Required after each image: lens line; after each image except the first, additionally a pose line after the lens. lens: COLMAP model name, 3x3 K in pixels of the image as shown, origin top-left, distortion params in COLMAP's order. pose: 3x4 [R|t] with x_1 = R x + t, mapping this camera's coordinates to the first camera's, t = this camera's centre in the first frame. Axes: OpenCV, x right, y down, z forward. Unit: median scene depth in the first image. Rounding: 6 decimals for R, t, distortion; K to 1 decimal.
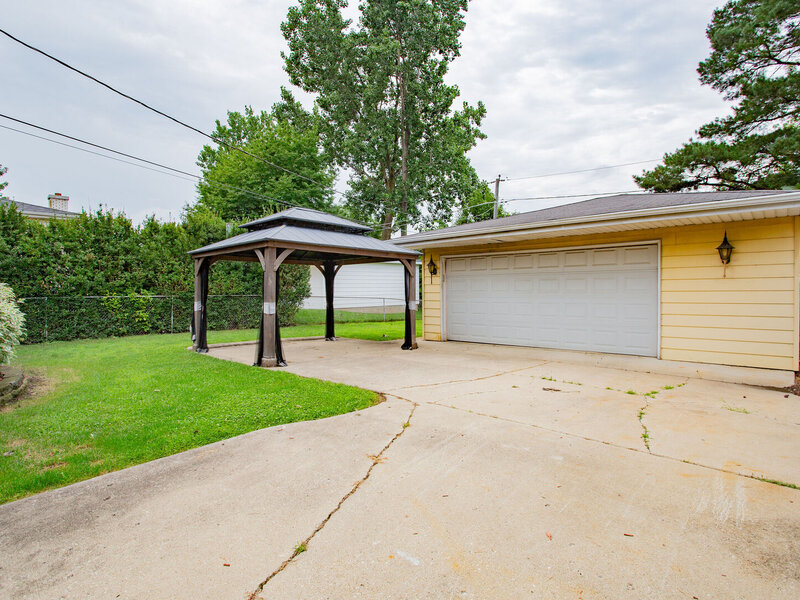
lens RADIAL K [[436.7, 0, 403.0], [0, 436.7, 295.5], [0, 0, 1]] dist [-0.062934, 0.042359]
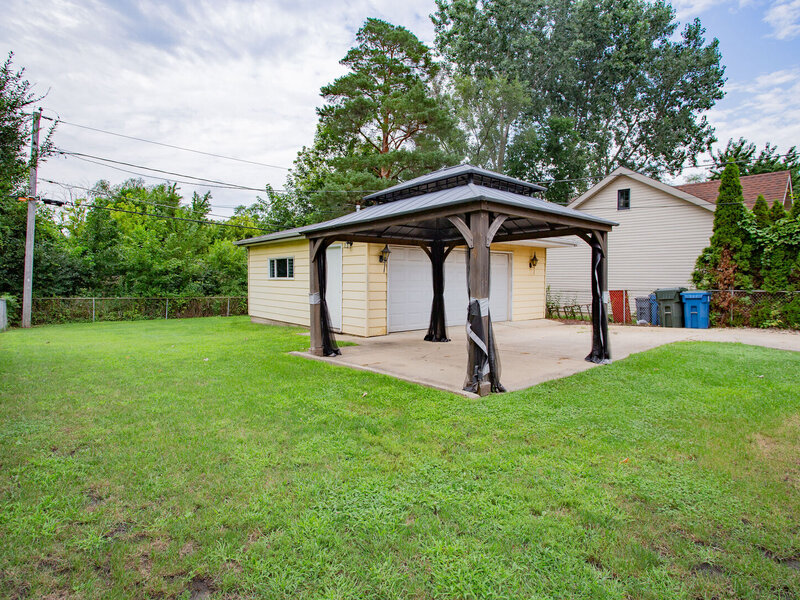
lens RADIAL K [[436.7, 0, 403.0], [0, 436.7, 295.5], [0, 0, 1]] dist [-0.062934, 0.042359]
pose [[0.997493, -0.024461, -0.066409, -0.273075], [0.026622, 0.999138, 0.031858, -0.004590], [0.065573, -0.033546, 0.997284, 0.226399]]
